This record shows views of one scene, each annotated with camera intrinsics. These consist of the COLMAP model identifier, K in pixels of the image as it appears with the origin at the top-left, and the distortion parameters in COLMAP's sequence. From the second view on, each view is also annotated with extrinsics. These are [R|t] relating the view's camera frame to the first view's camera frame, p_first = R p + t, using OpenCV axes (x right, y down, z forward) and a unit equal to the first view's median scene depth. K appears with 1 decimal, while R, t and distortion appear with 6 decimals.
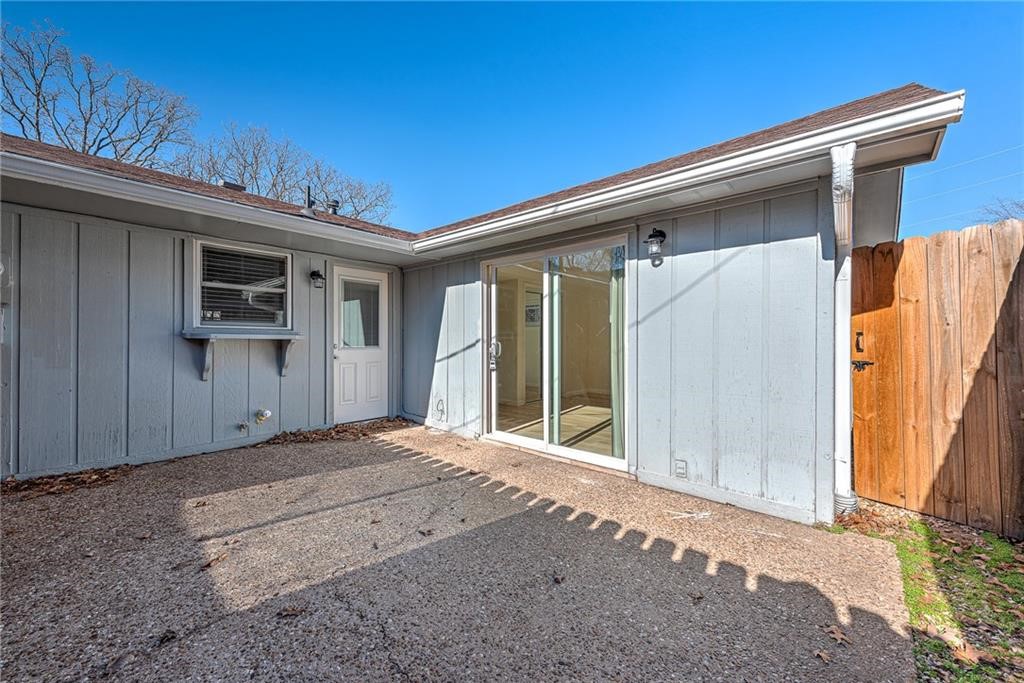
lens RADIAL K [[401.1, 0, 511.9], [0, 401.1, 339.8], [0, 0, 1]] dist [0.009989, -0.000664]
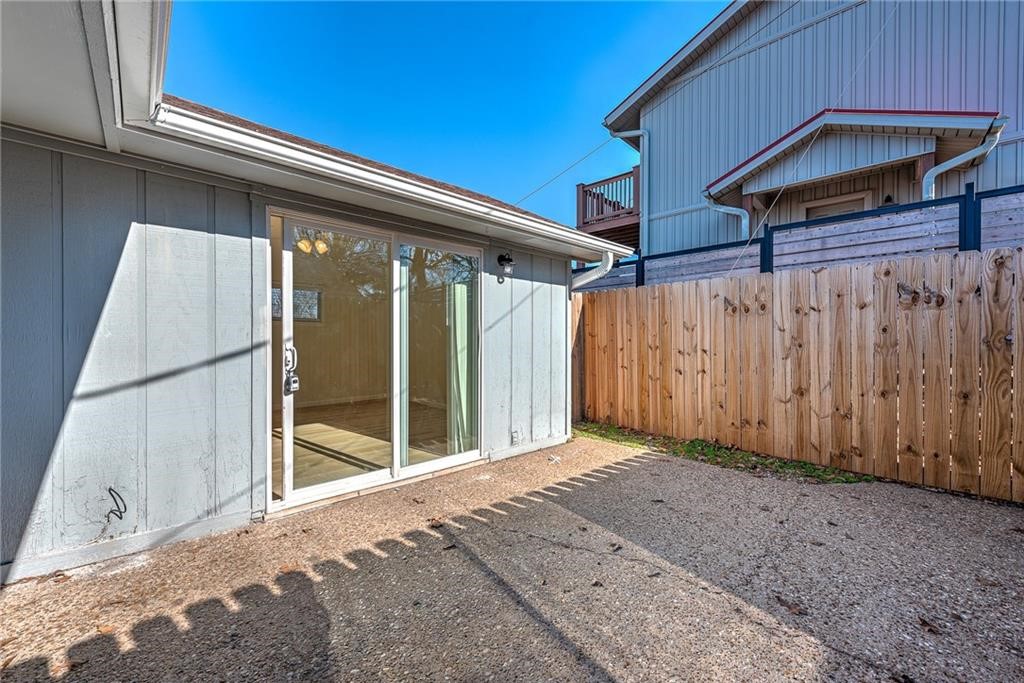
lens RADIAL K [[401.1, 0, 511.9], [0, 401.1, 339.8], [0, 0, 1]] dist [0.009989, -0.000664]
pose [[0.088654, -0.002895, 0.996058, -0.876907], [-0.004417, 0.999985, 0.003299, -0.011787], [-0.996053, -0.004692, 0.088640, 0.858567]]
